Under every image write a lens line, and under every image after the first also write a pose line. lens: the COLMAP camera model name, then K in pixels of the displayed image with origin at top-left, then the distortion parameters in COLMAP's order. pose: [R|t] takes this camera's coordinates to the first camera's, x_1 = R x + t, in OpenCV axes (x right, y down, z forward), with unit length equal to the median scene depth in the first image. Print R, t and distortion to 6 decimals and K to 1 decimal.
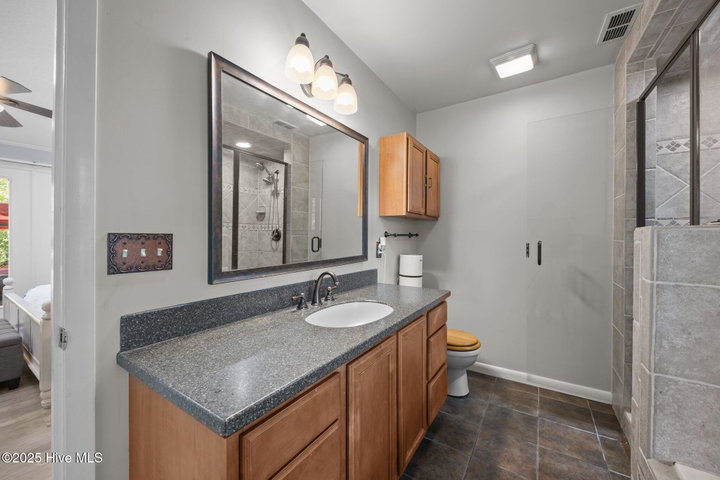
lens RADIAL K [[276.2, 0, 360.8], [0, 276.2, 237.1], [0, 0, 1]] dist [-0.004308, 0.000150]
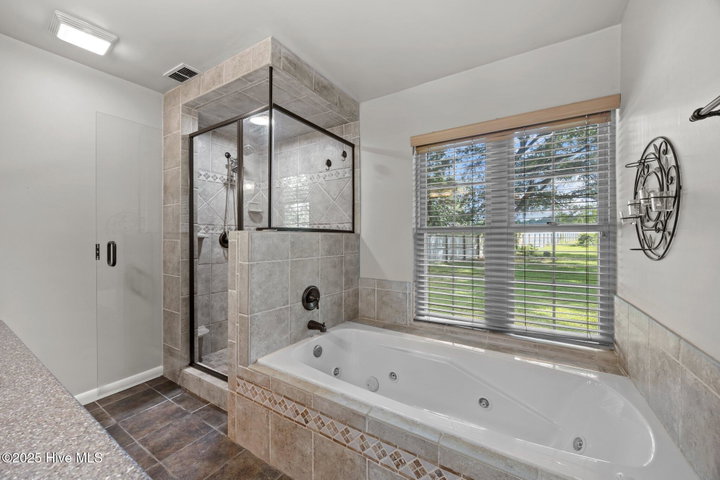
lens RADIAL K [[276.2, 0, 361.2], [0, 276.2, 237.8], [0, 0, 1]] dist [-0.004308, 0.000150]
pose [[-0.015240, -0.007595, 0.999855, -0.363497], [0.001751, 0.999969, 0.007622, -0.003965], [-0.999882, 0.001867, -0.015226, 0.167856]]
